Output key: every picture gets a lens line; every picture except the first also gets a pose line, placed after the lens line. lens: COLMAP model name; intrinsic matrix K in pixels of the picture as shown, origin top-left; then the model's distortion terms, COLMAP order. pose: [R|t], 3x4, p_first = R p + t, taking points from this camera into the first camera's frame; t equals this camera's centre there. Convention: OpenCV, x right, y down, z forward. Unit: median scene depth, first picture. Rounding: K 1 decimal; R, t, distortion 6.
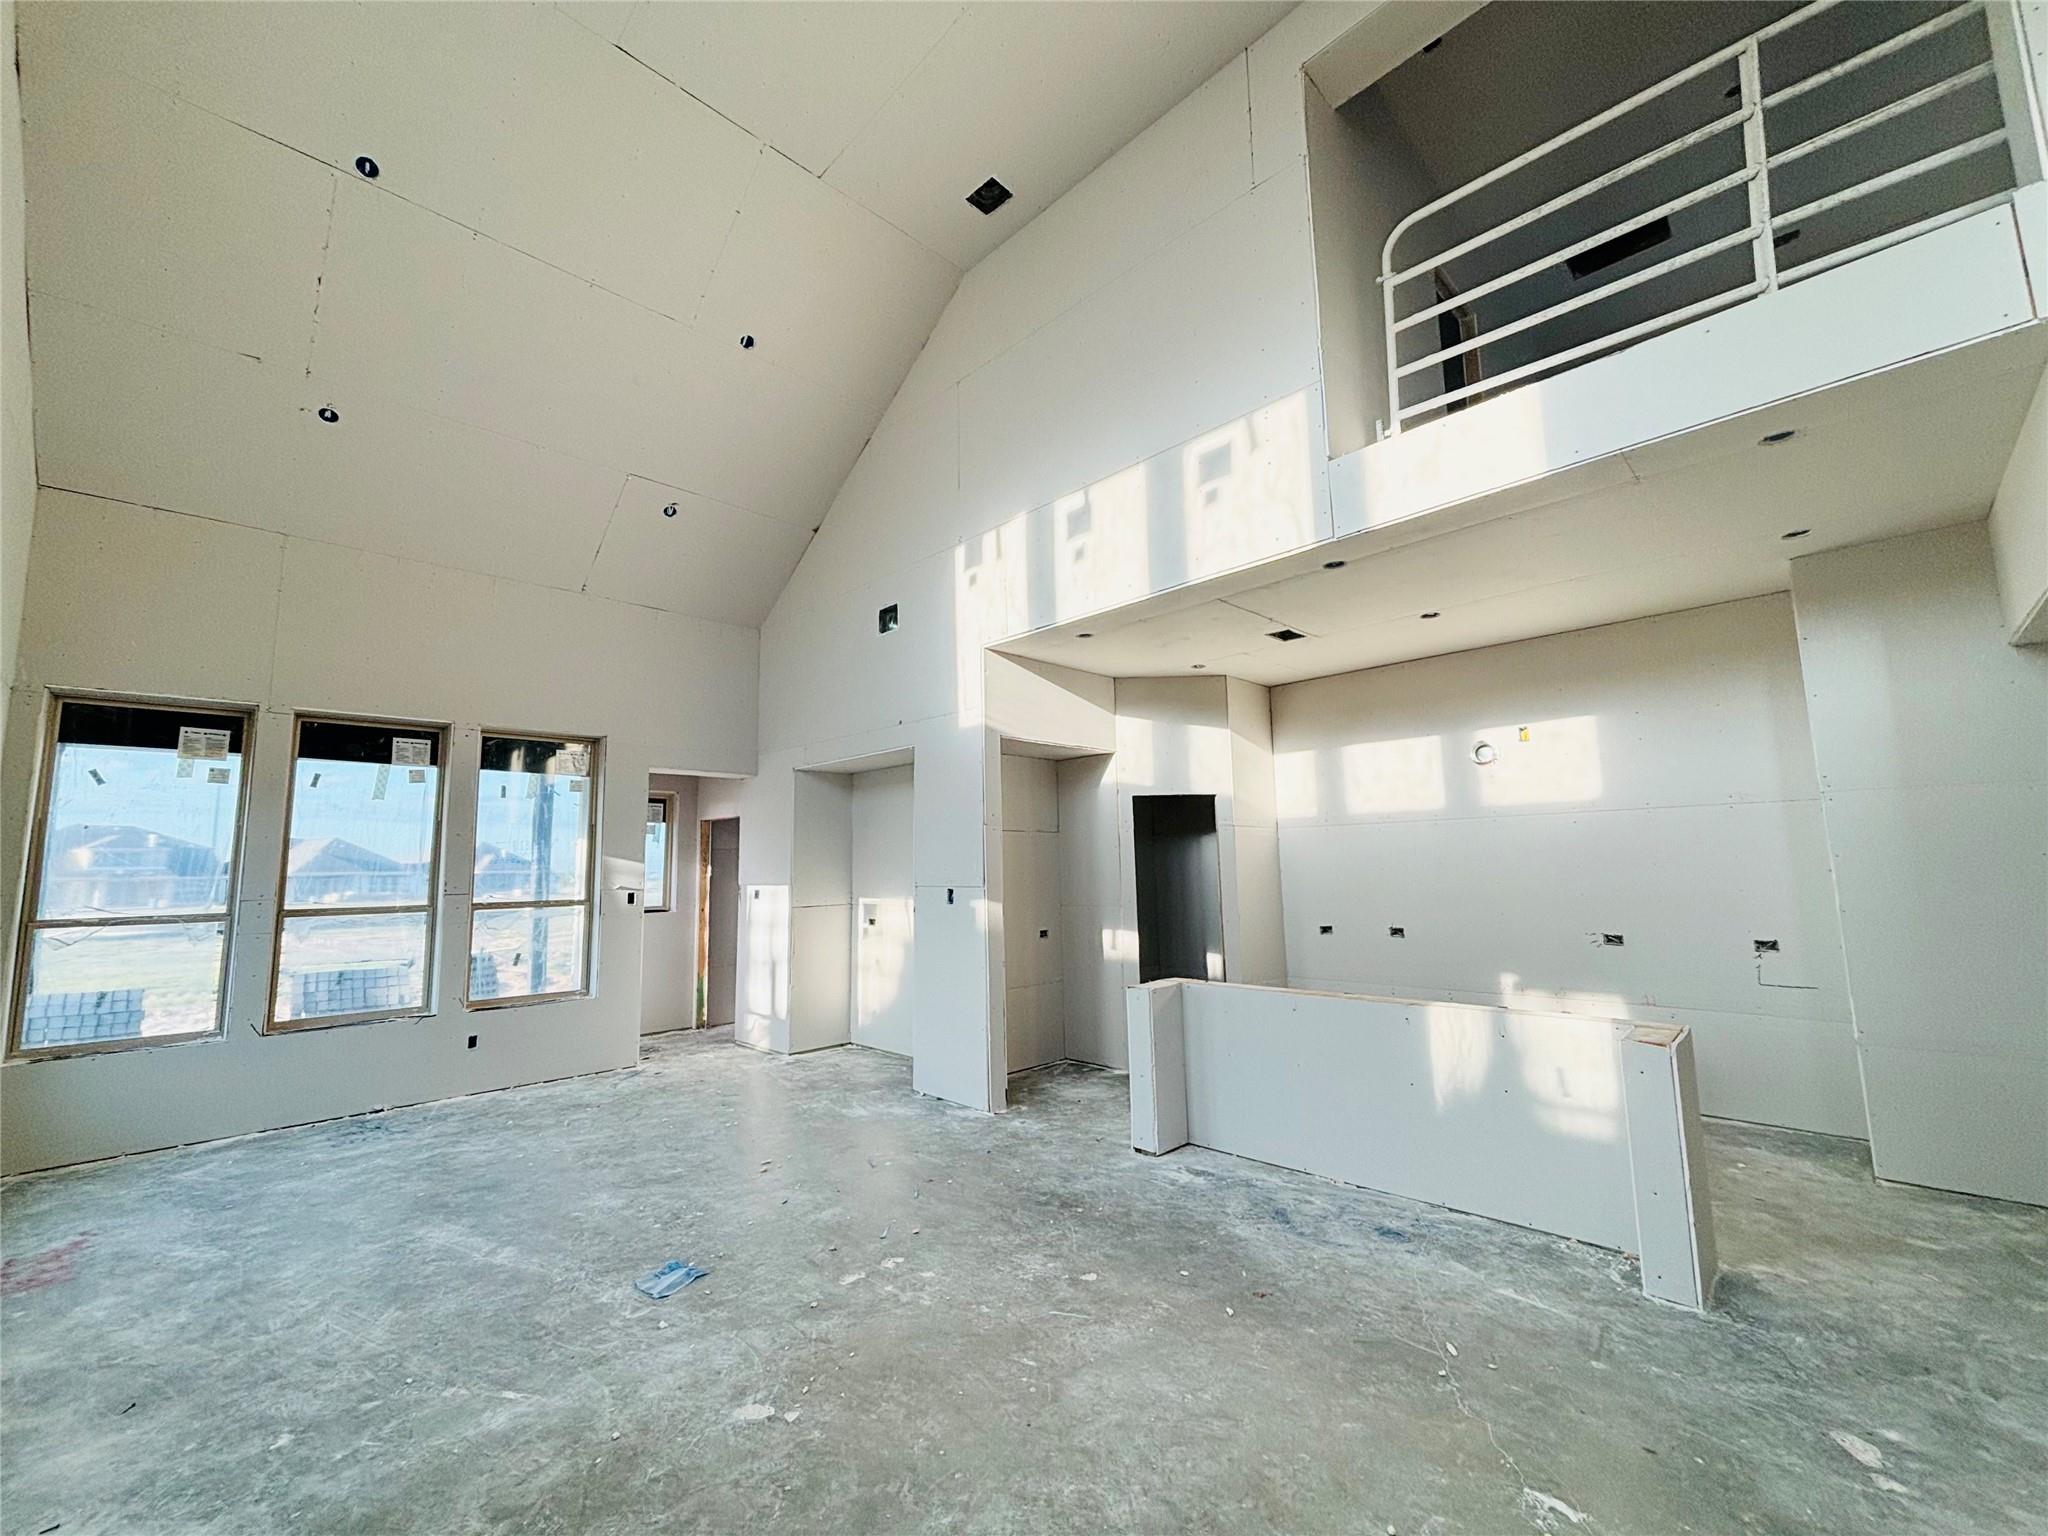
lens RADIAL K [[832.7, 0, 1023.0], [0, 832.7, 766.4], [0, 0, 1]] dist [0.002717, 0.000658]
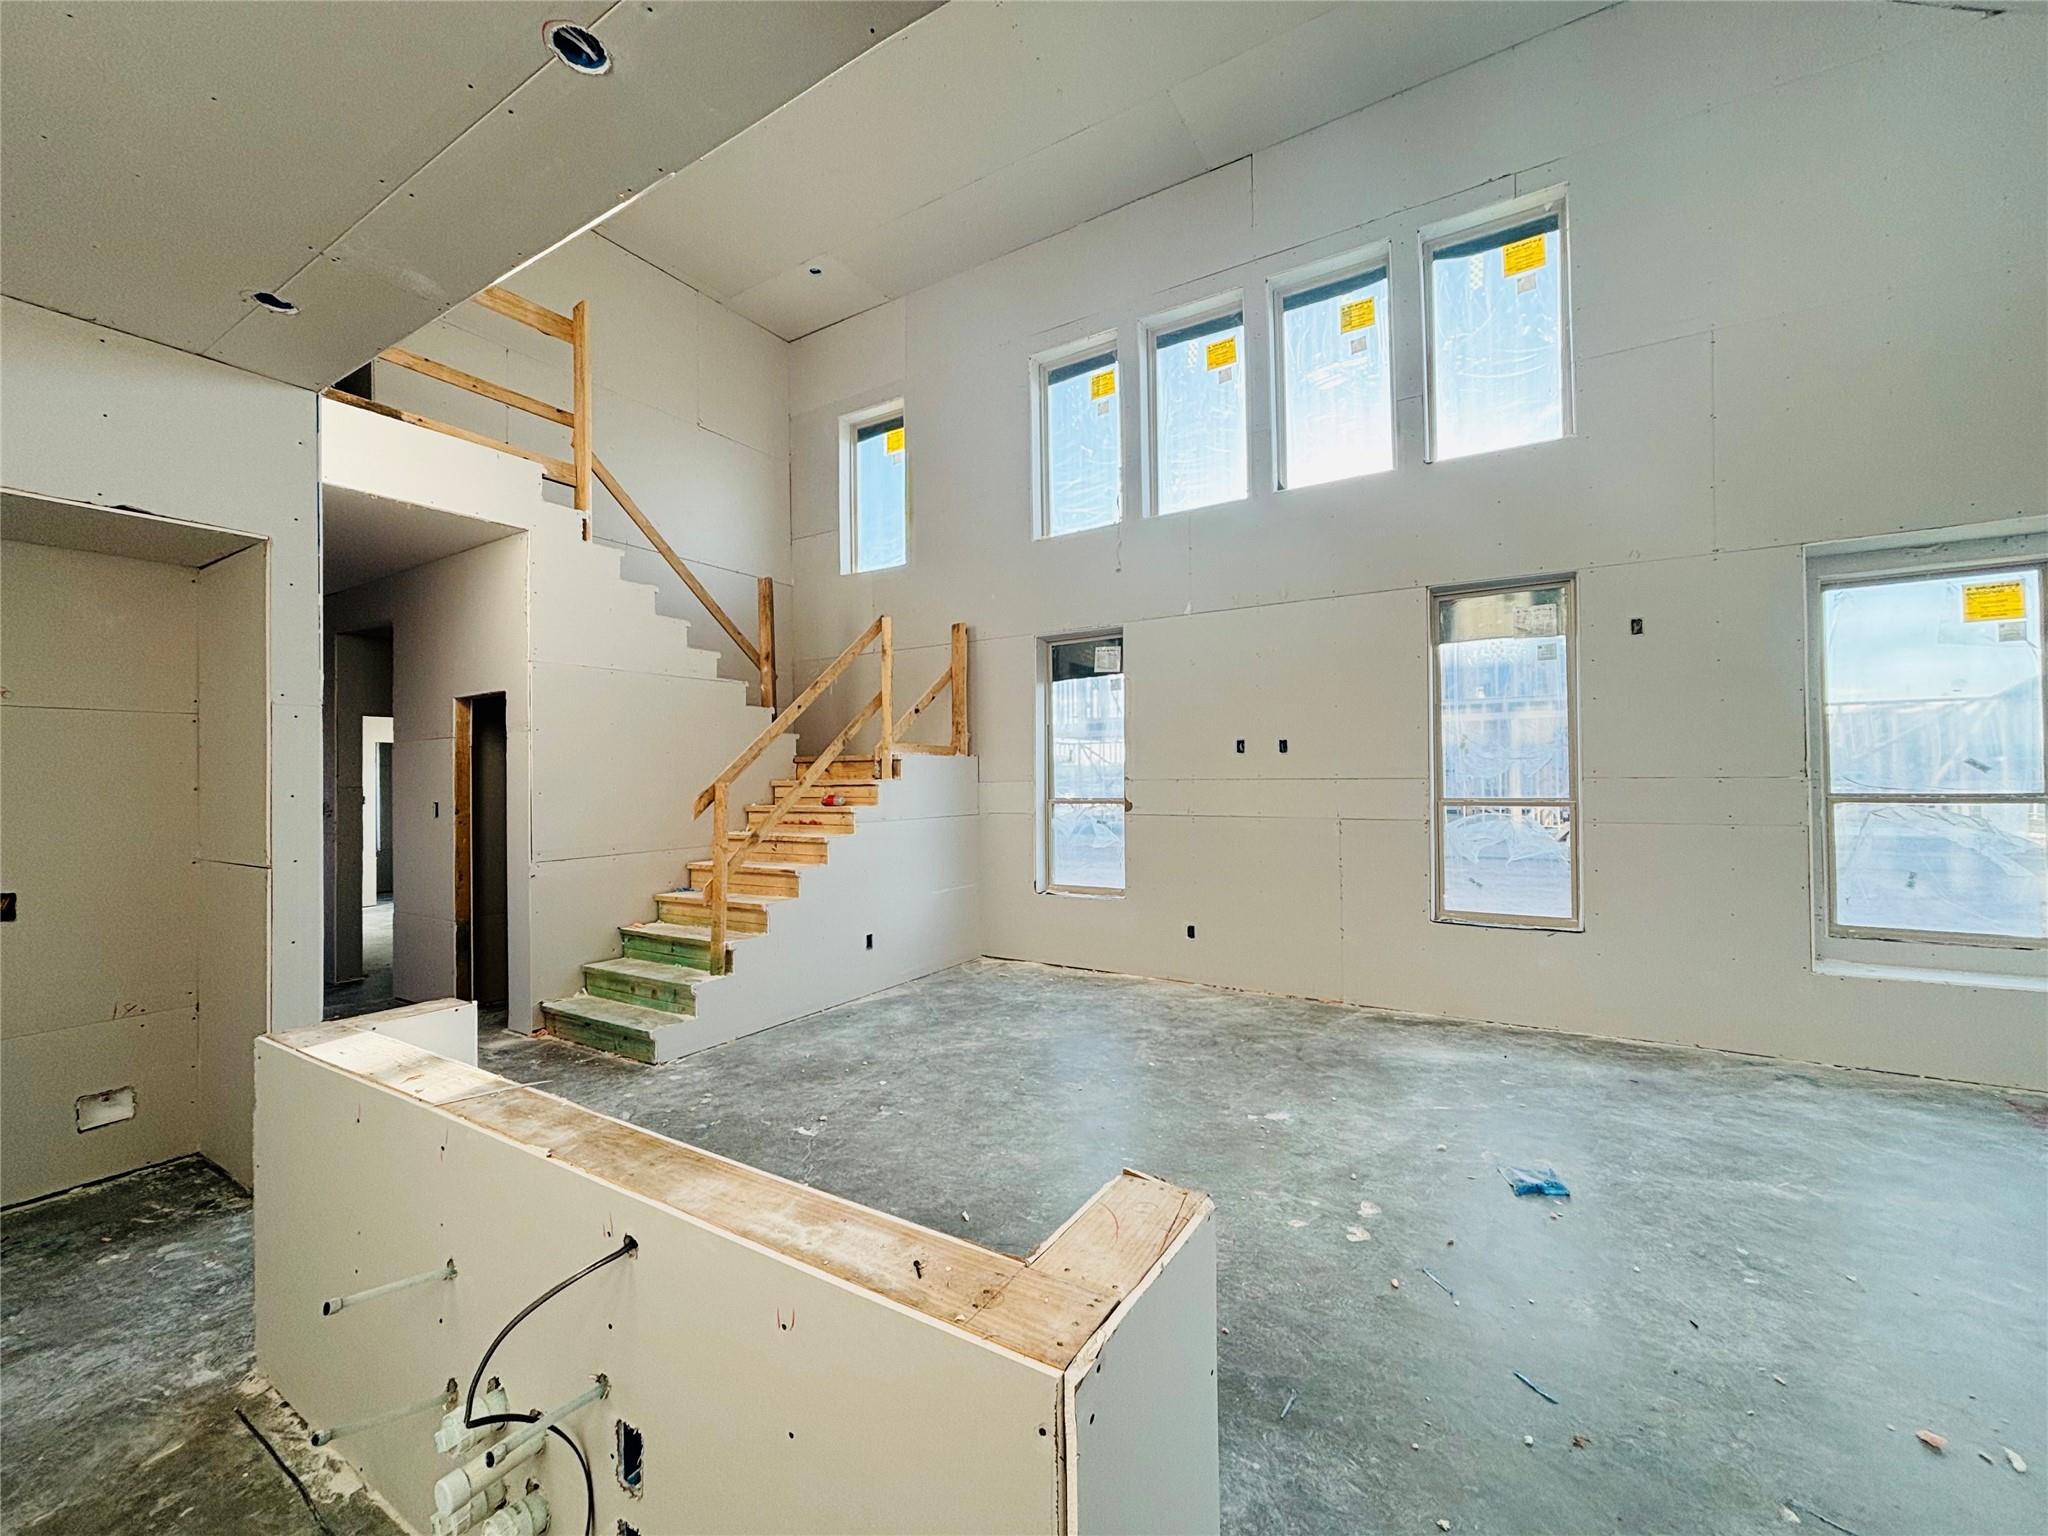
lens RADIAL K [[832.7, 0, 1042.2], [0, 832.7, 771.9], [0, 0, 1]] dist [0.002717, 0.000658]
pose [[-0.965665, 0.032007, -0.257811, 0.348380], [0.065024, 0.990572, -0.120580, 0.216611], [0.251520, -0.133204, -0.958642, 1.787607]]
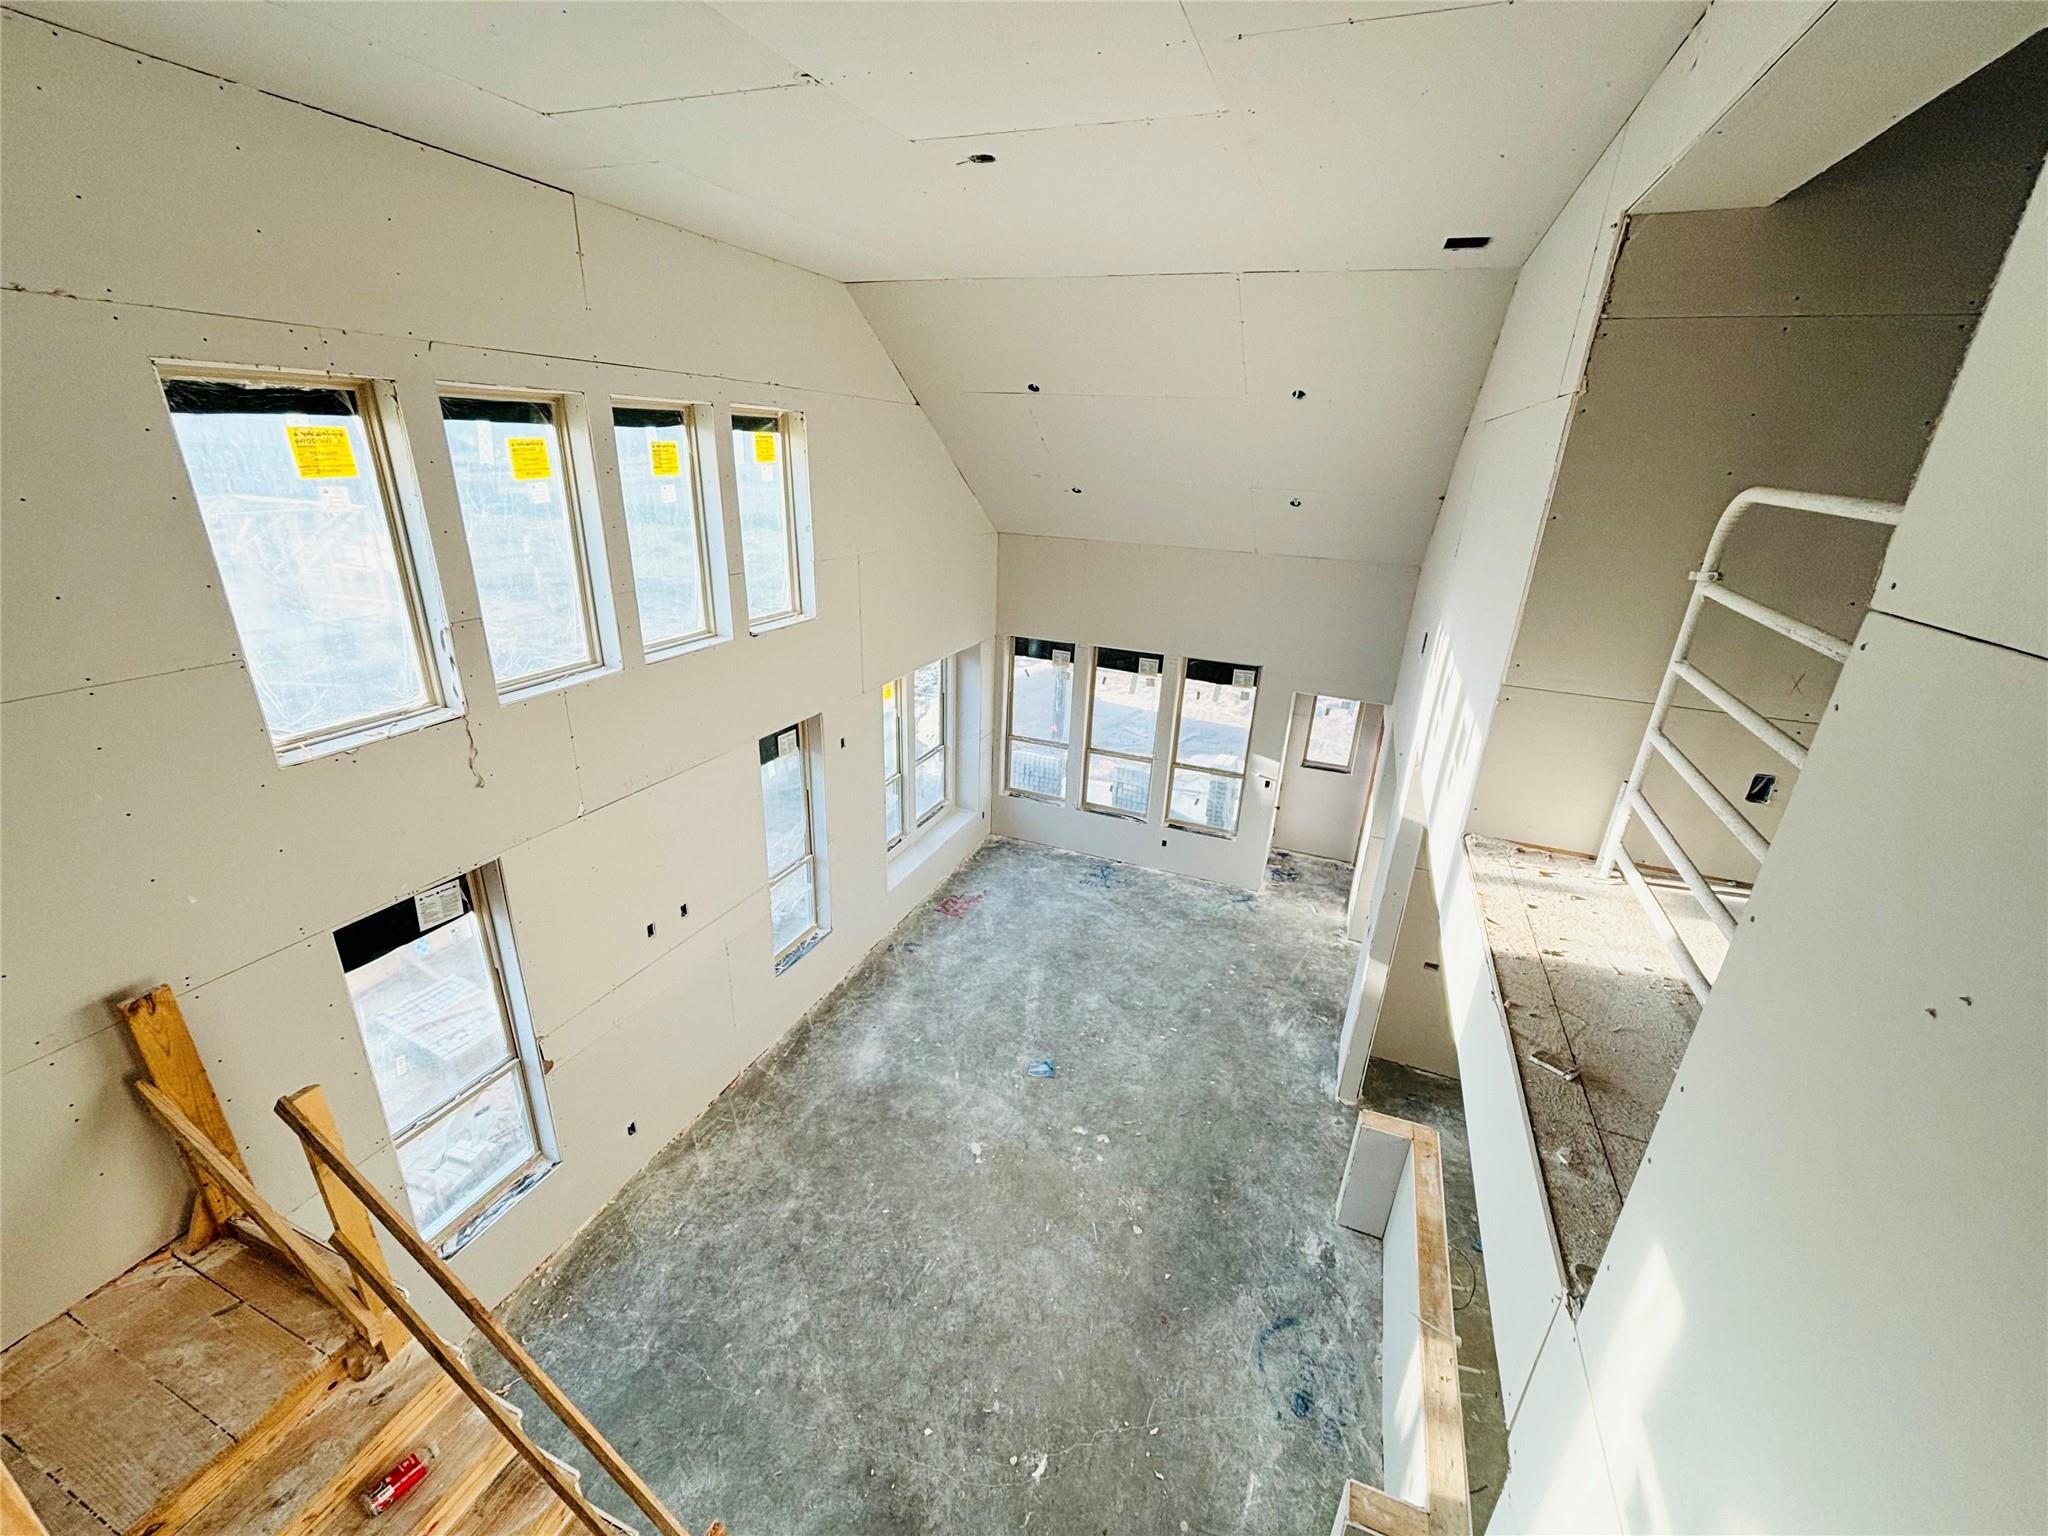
lens RADIAL K [[832.7, 0, 1021.8], [0, 832.7, 764.8], [0, 0, 1]] dist [0.002717, 0.000658]
pose [[0.396918, 0.364054, -0.842568, 1.053166], [0.063885, 0.904792, 0.421034, -0.978196], [0.915628, -0.220943, 0.335870, 0.386199]]
